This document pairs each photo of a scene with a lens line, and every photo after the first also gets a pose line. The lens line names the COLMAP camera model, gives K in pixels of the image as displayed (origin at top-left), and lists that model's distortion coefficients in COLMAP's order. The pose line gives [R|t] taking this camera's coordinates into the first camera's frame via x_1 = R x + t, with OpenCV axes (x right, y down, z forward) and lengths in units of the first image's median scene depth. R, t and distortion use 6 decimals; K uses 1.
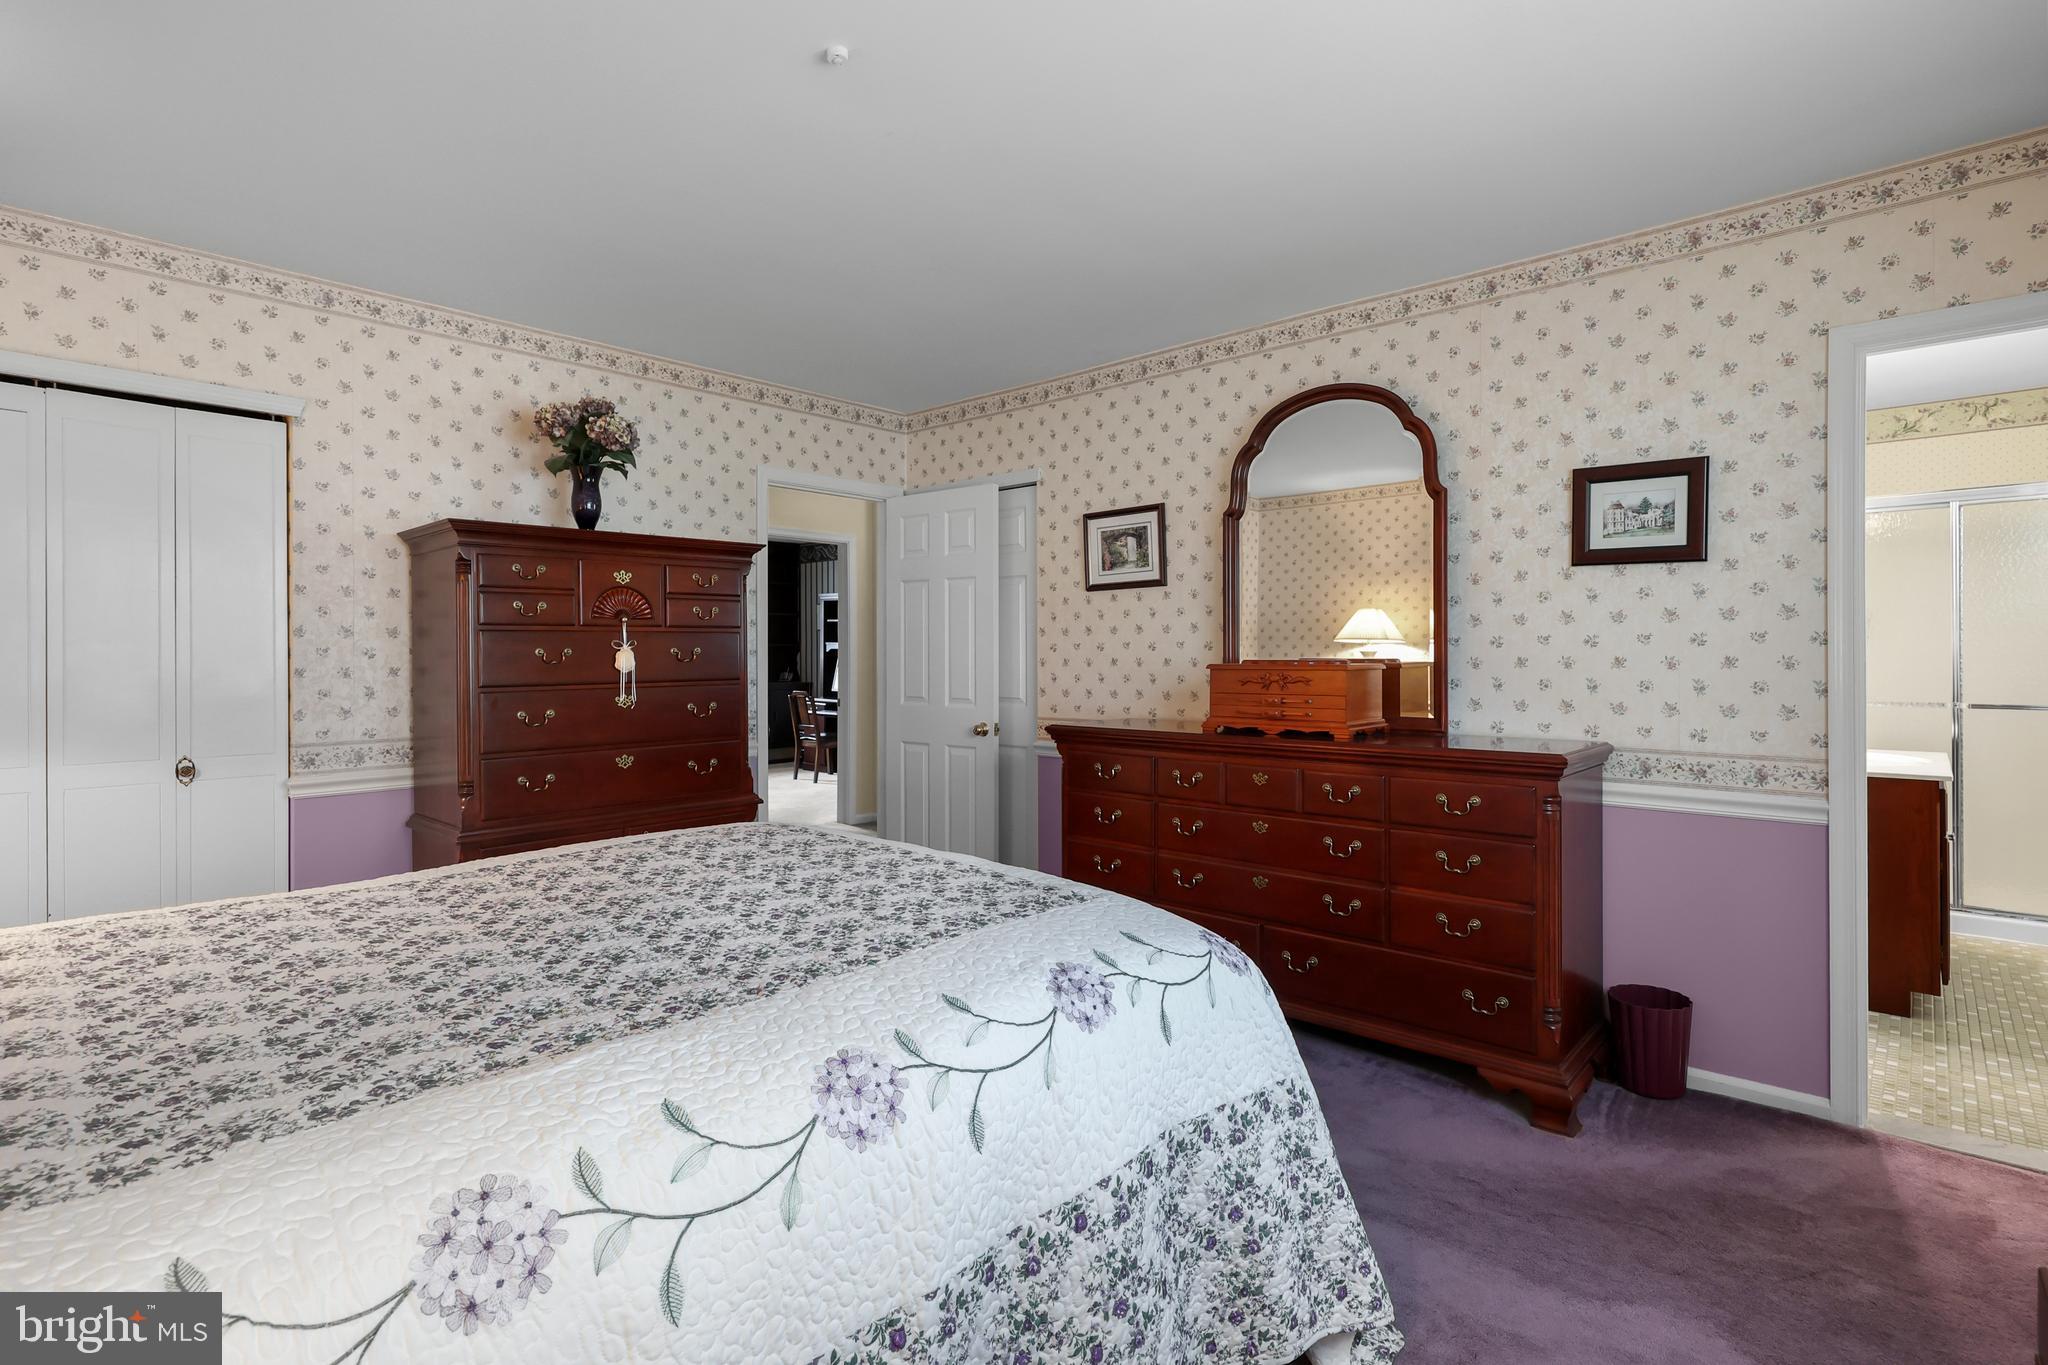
lens RADIAL K [[967.1, 0, 1025.2], [0, 967.1, 673.3], [0, 0, 1]] dist [0.000720, 0.000104]
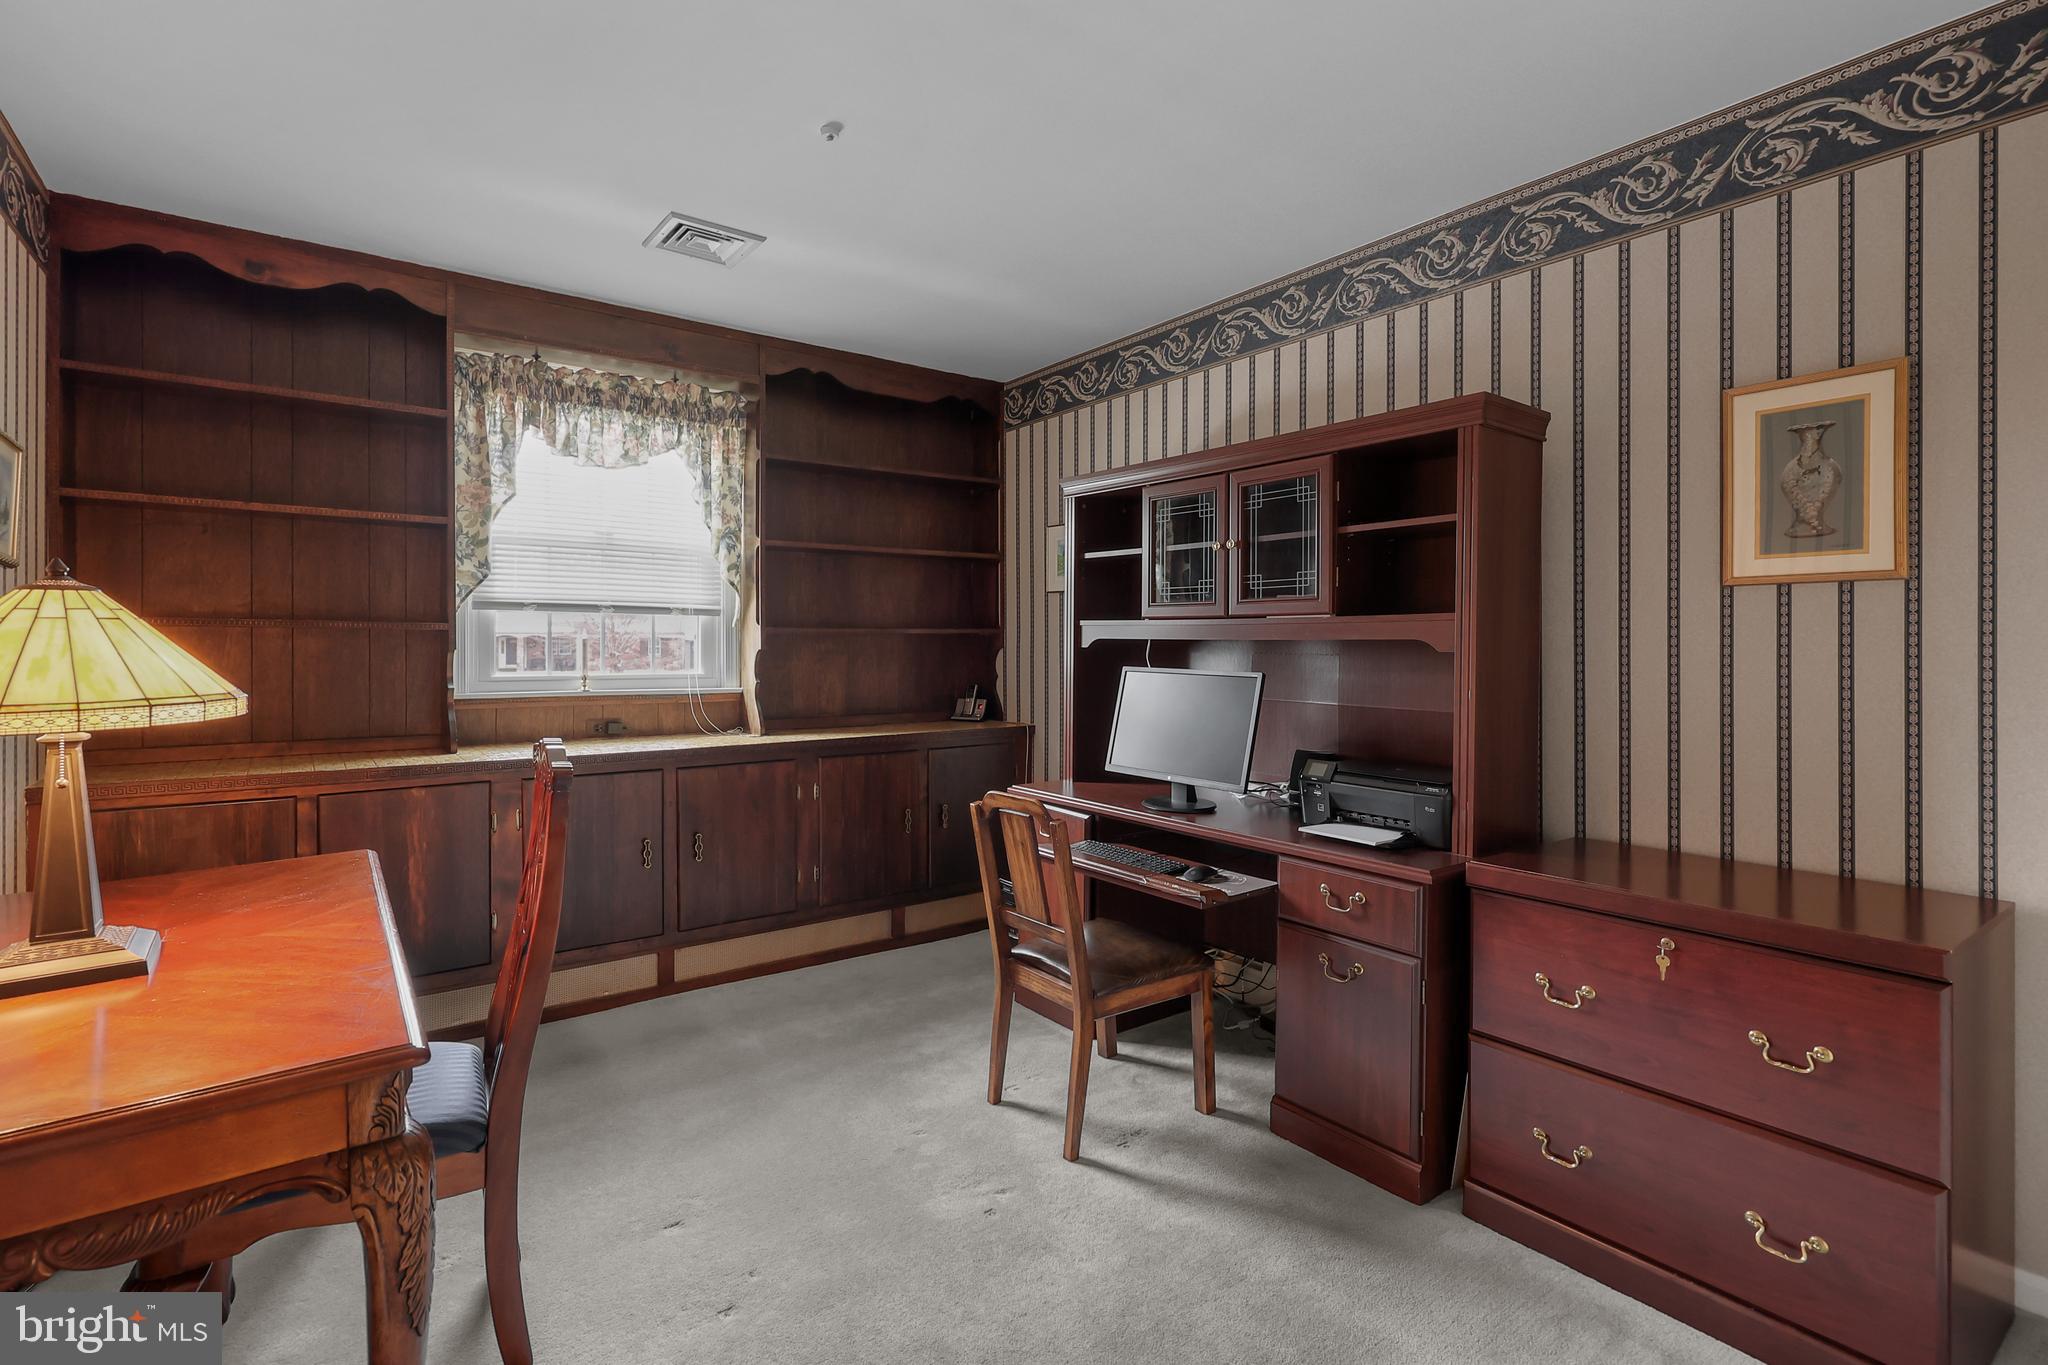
lens RADIAL K [[967.1, 0, 1025.3], [0, 967.1, 662.9], [0, 0, 1]] dist [0.000720, 0.000104]
pose [[0.982774, 0.004173, -0.184766, -0.162382], [-0.004400, 0.999990, -0.000816, -0.016934], [0.184761, 0.001615, 0.982782, 0.659281]]
